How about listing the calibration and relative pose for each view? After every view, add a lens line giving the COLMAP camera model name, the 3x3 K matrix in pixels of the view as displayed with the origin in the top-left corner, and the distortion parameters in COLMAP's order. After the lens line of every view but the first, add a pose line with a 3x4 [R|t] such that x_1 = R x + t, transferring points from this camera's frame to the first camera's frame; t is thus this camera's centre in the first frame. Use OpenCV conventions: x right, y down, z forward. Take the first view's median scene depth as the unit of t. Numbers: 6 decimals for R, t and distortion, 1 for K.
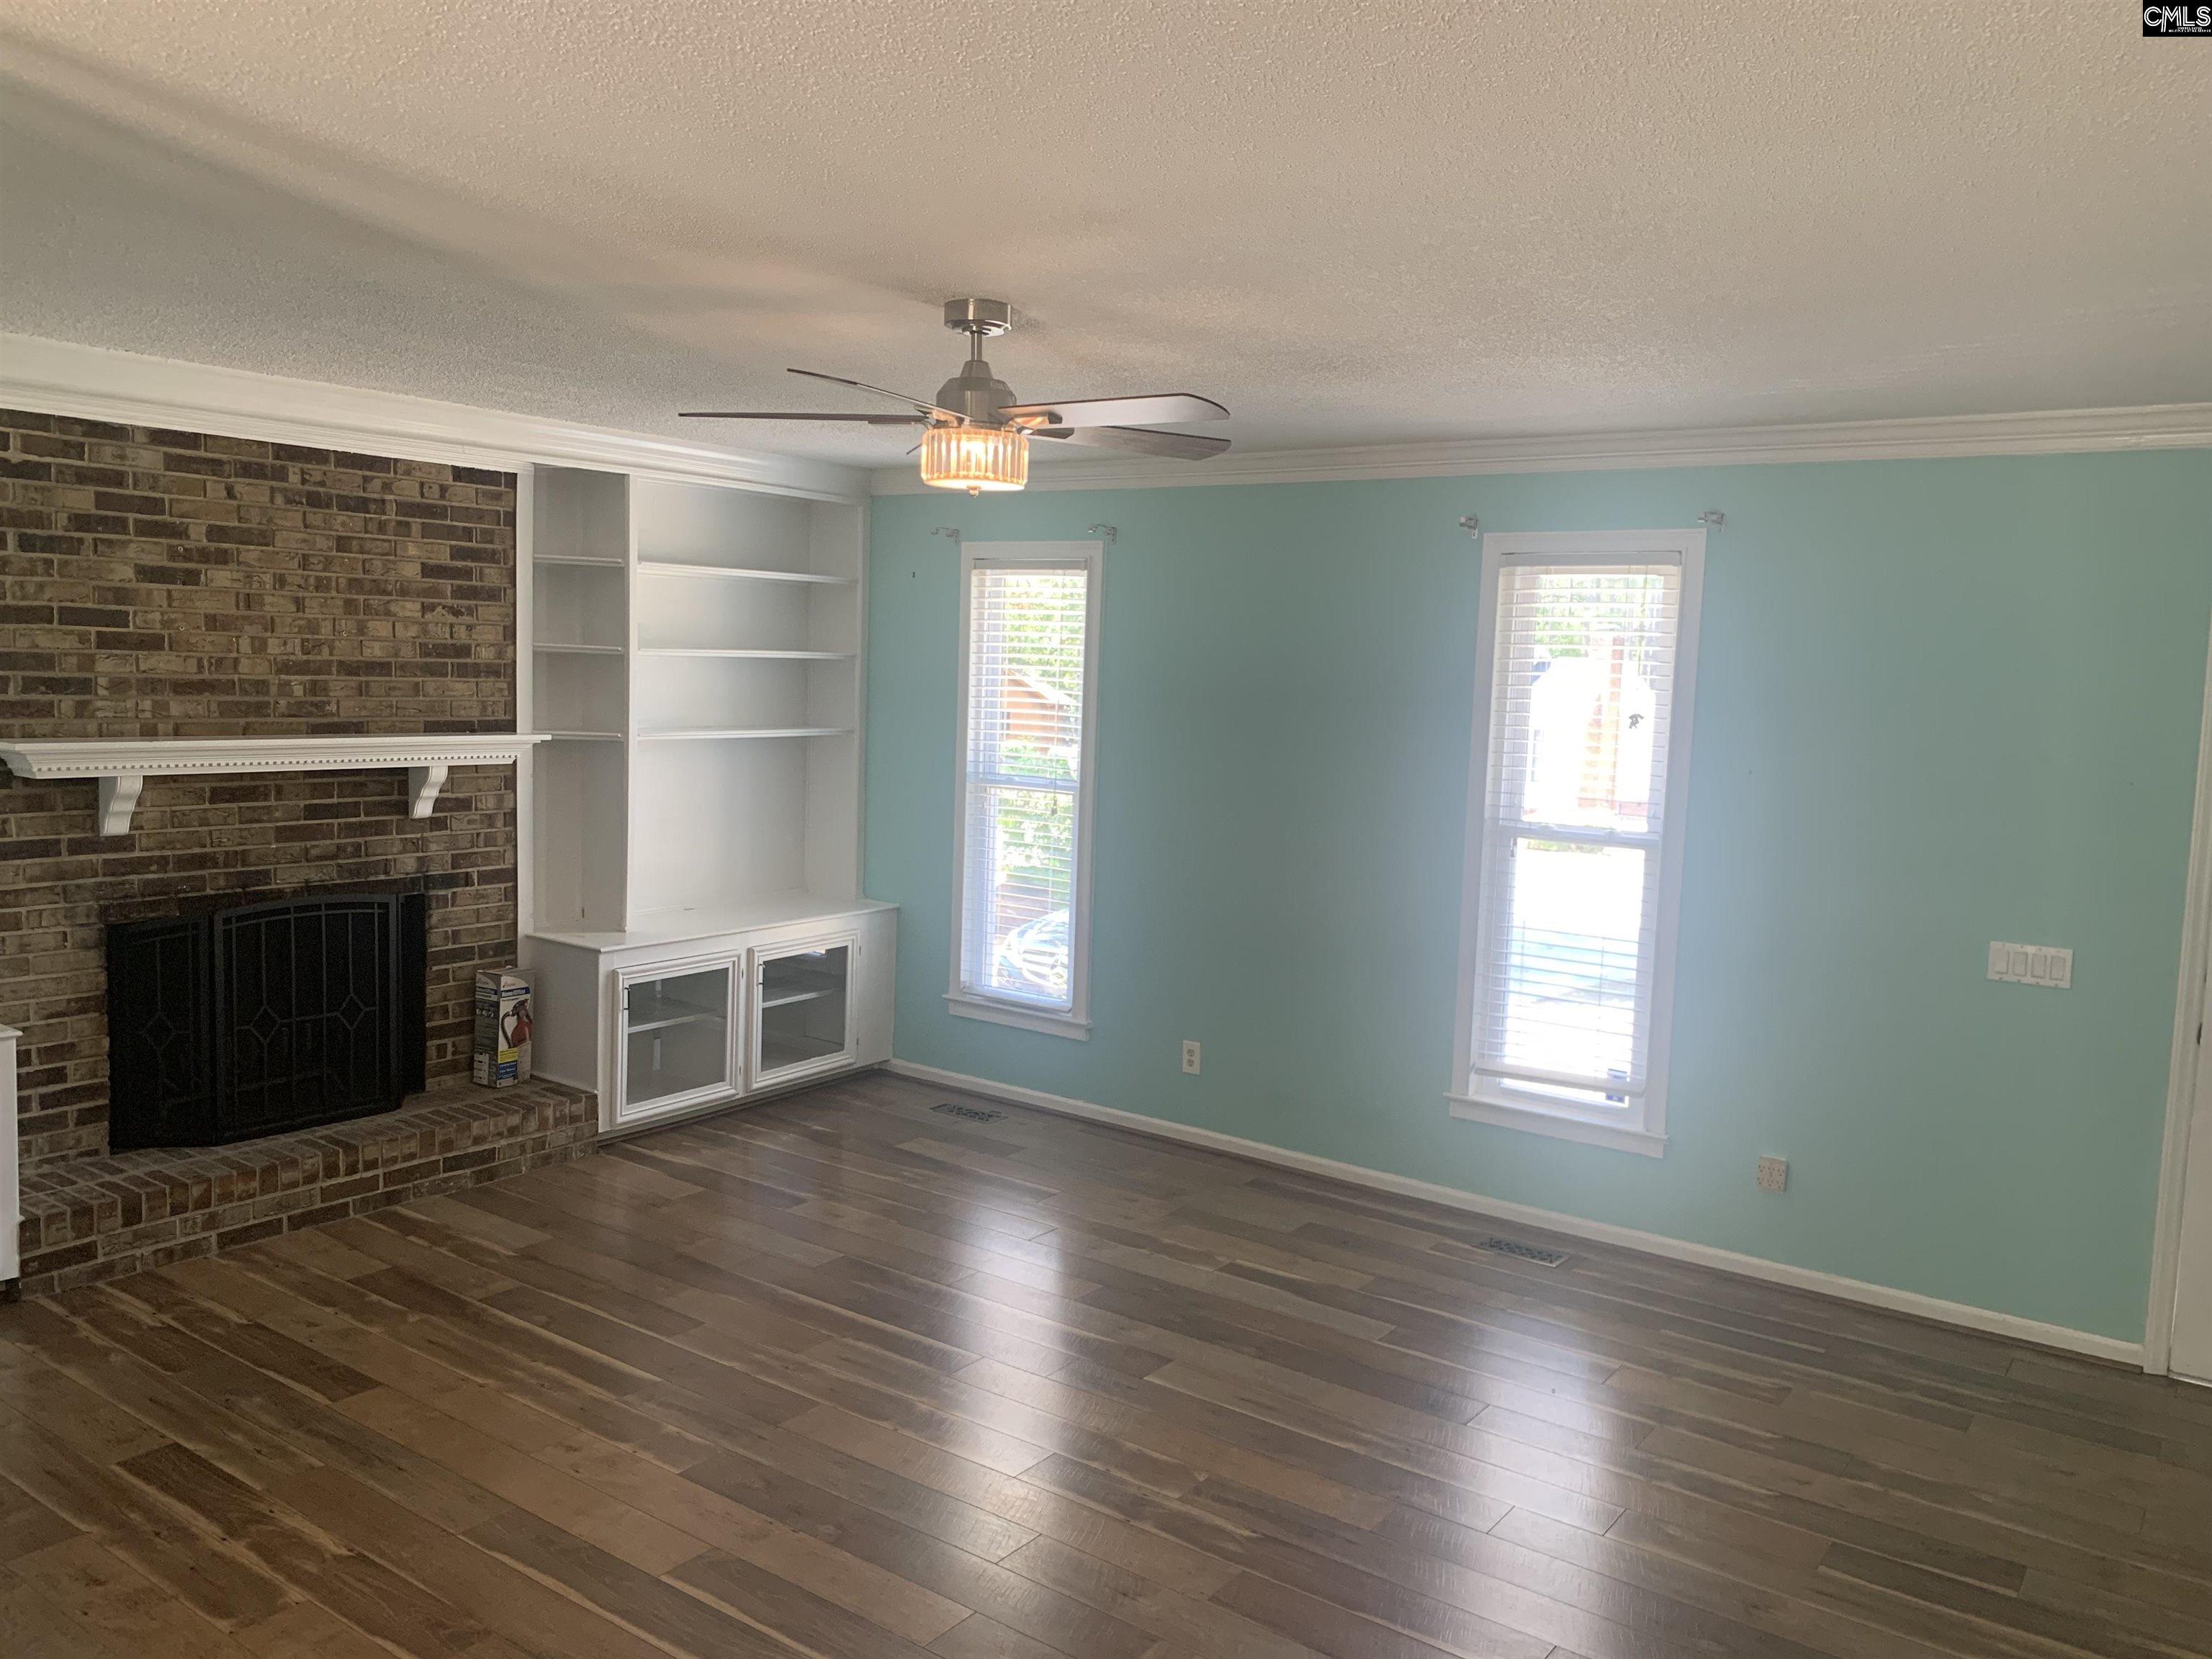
lens RADIAL K [[1682.8, 0, 1104.3], [0, 1682.8, 820.4], [0, 0, 1]] dist [0.060657, -0.084481]
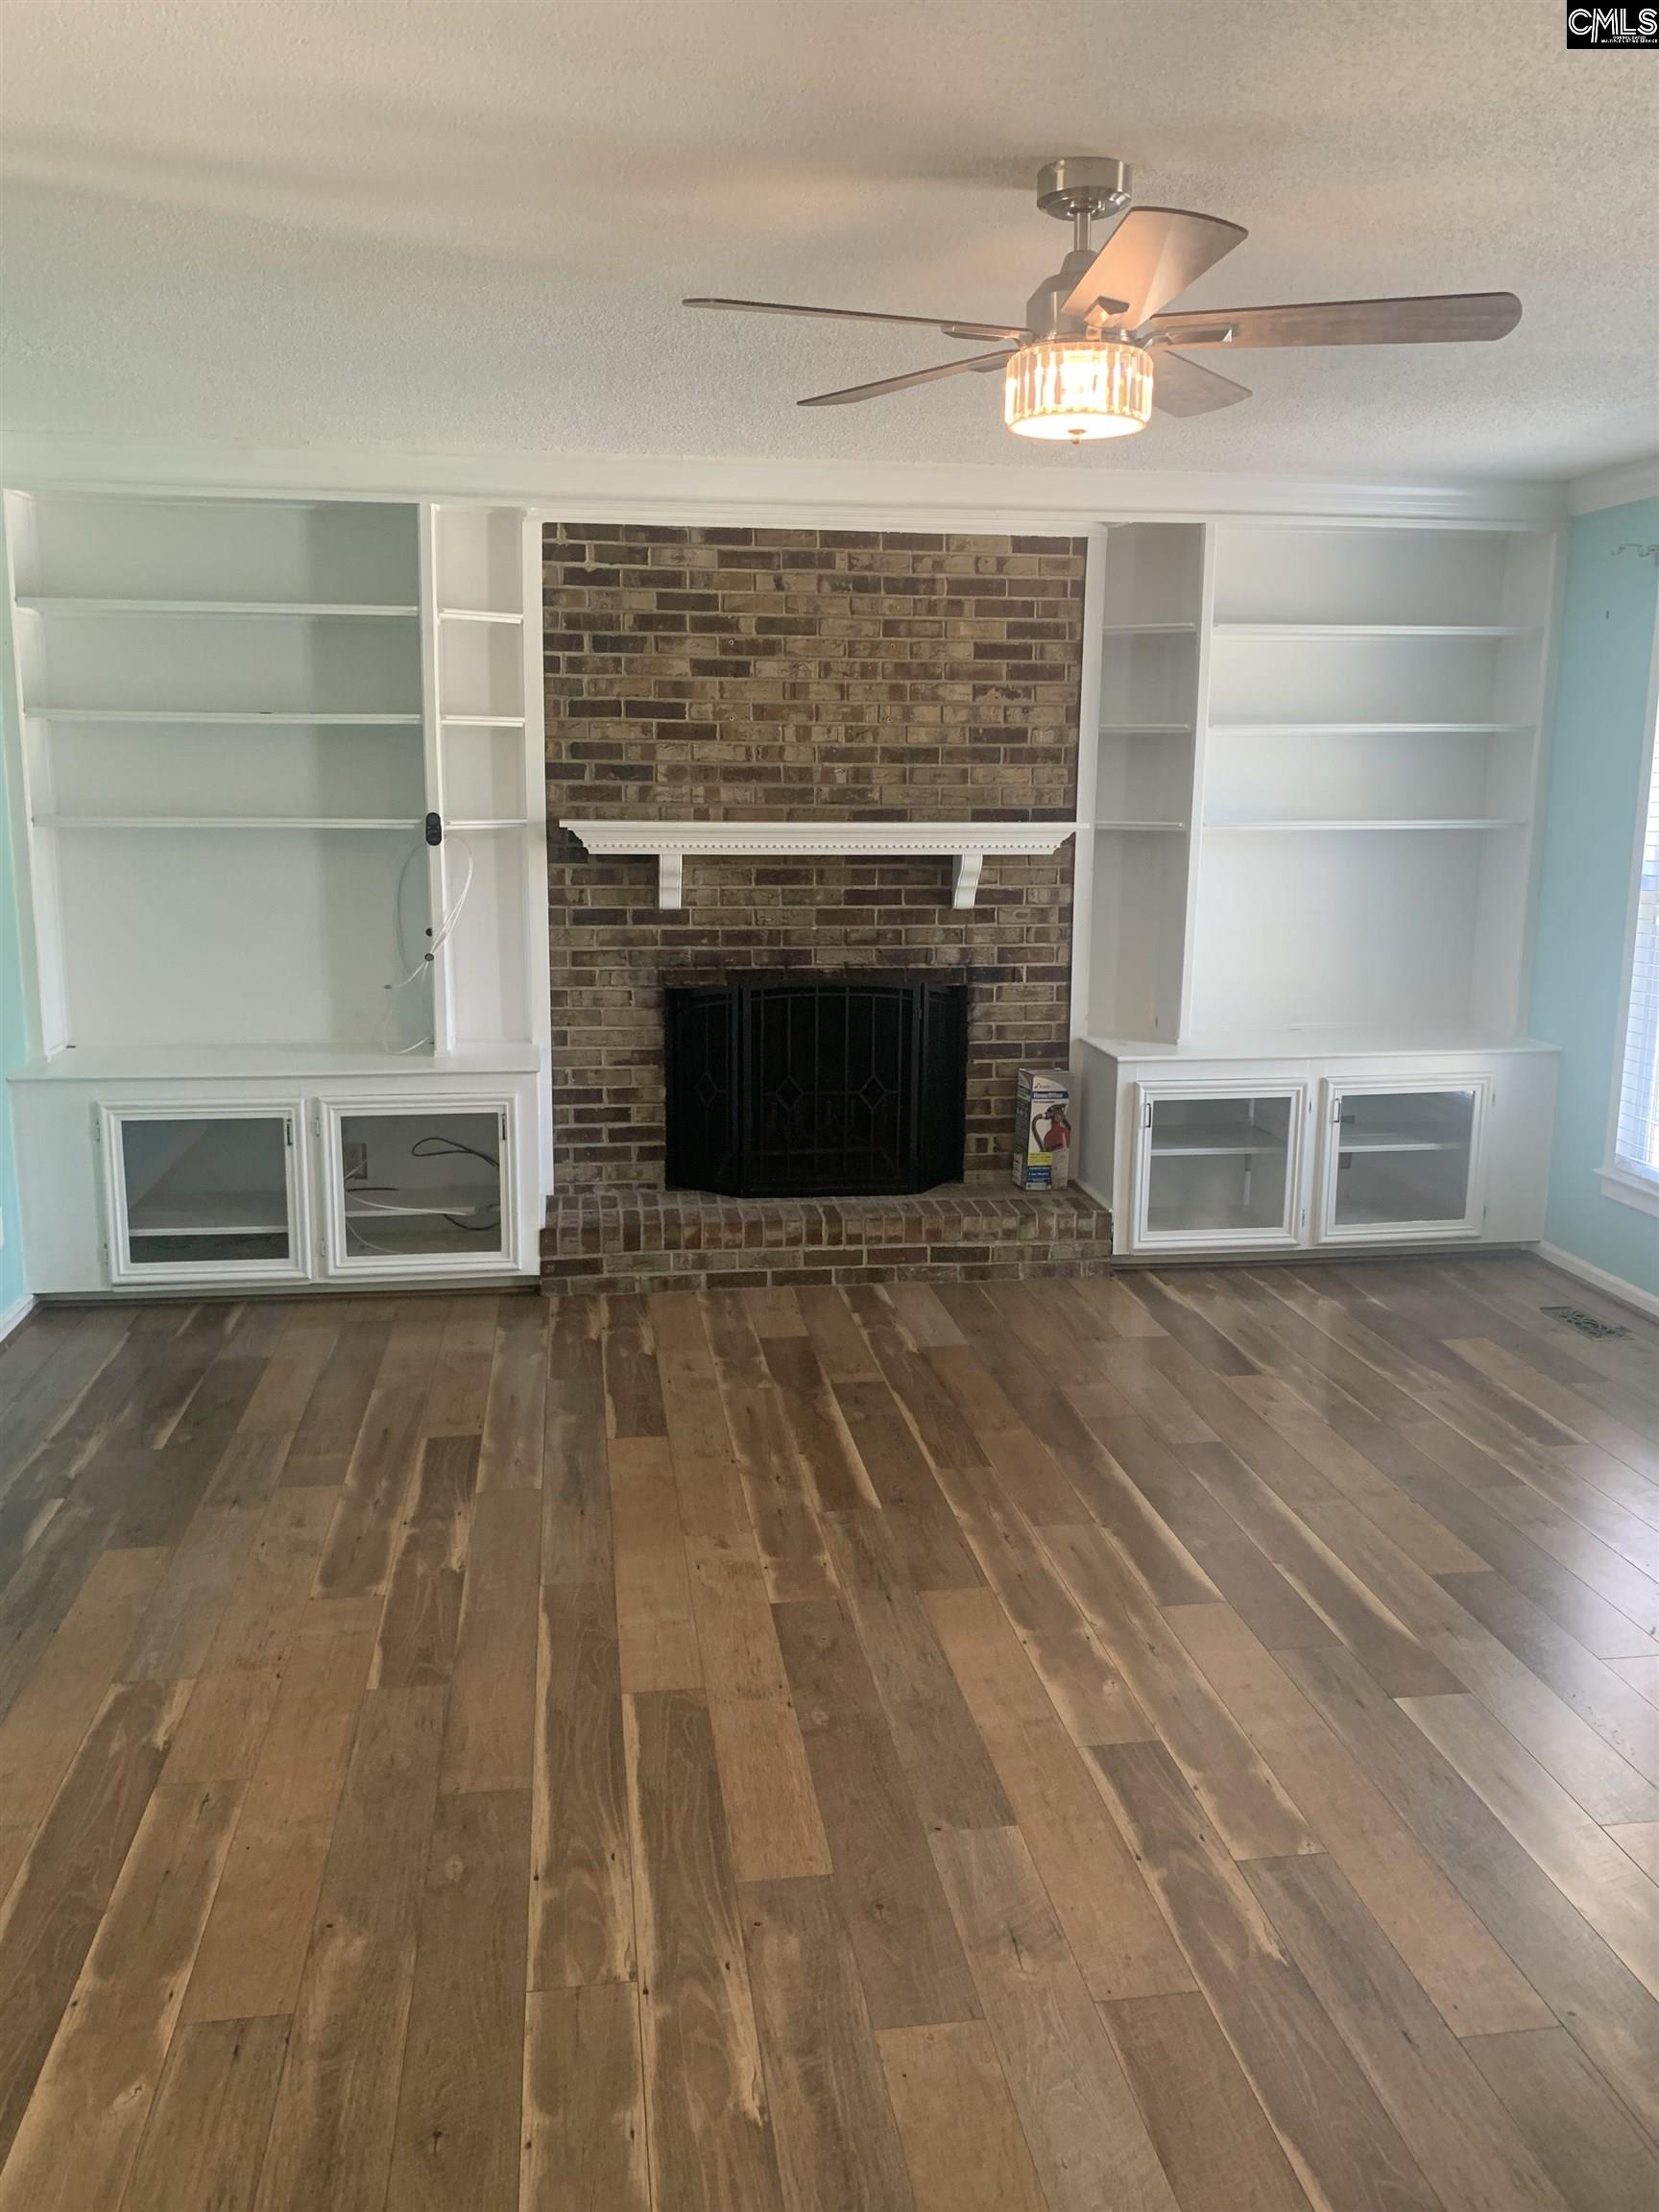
lens RADIAL K [[1682.8, 0, 831.5], [0, 1682.8, 1107.1], [0, 0, 1]] dist [0.060657, -0.084481]
pose [[0.702751, 0.113911, -0.702257, 0.260893], [-0.050538, 0.992598, 0.110432, 0.009491], [0.709638, -0.042116, 0.703306, 0.262088]]
